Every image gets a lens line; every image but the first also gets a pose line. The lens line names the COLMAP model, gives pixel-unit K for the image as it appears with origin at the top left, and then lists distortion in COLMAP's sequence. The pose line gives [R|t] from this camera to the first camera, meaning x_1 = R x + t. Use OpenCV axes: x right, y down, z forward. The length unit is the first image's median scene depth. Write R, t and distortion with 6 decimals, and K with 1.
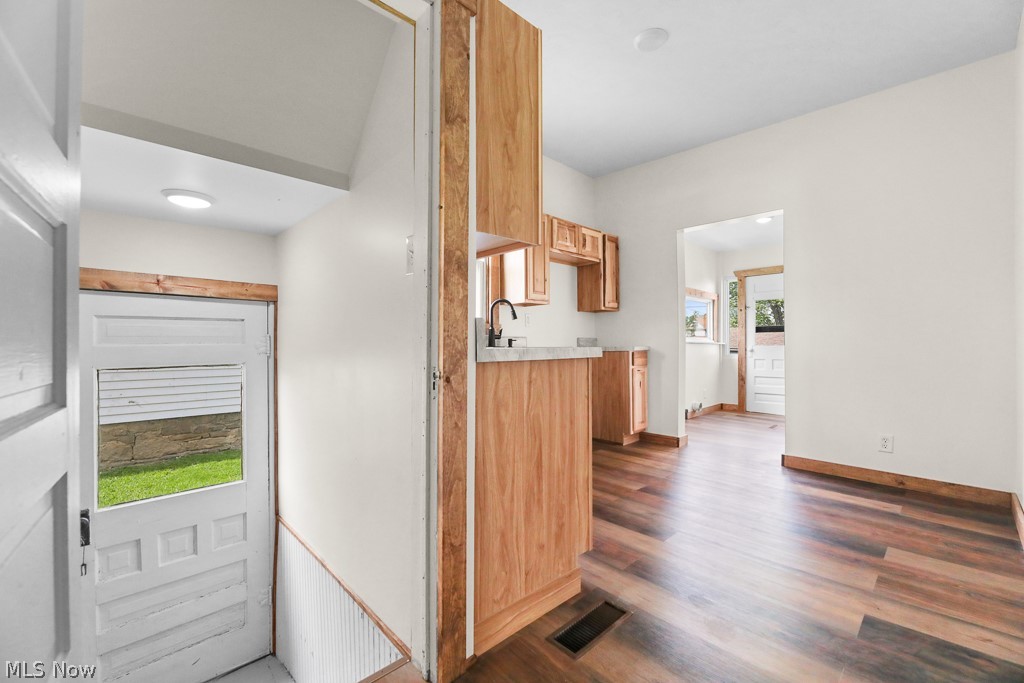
lens RADIAL K [[426.9, 0, 513.1], [0, 426.9, 341.6], [0, 0, 1]] dist [-0.010970, 0.000288]
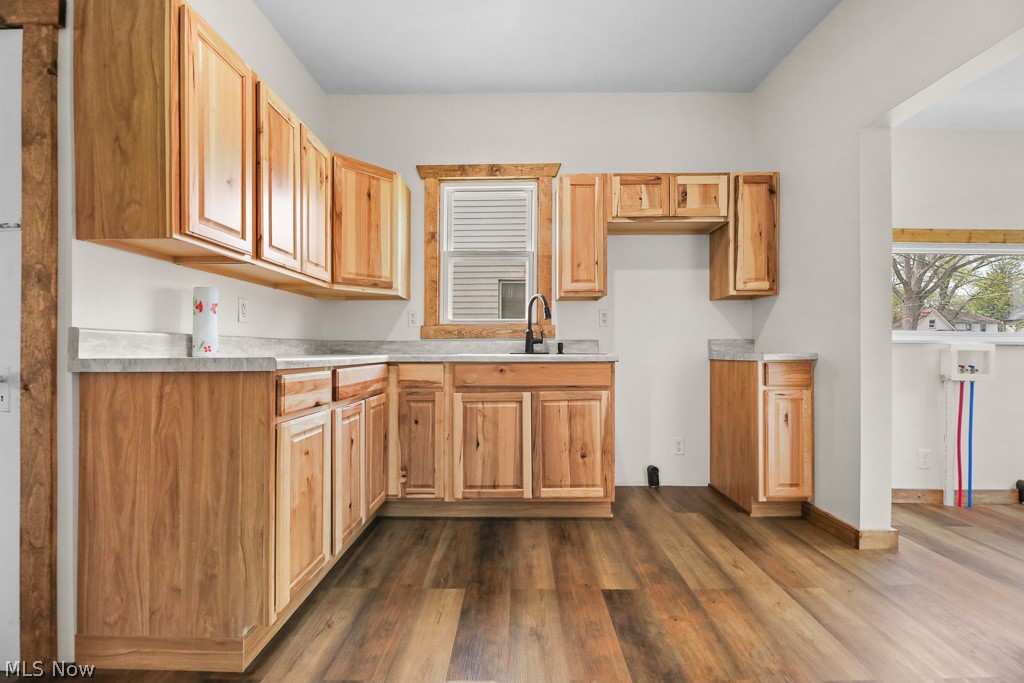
lens RADIAL K [[426.9, 0, 514.2], [0, 426.9, 346.6], [0, 0, 1]] dist [-0.010970, 0.000288]
pose [[0.715825, -0.004520, -0.698265, 1.182583], [0.008021, 0.999966, 0.001751, -0.003848], [0.698234, -0.006854, 0.715837, 0.896646]]
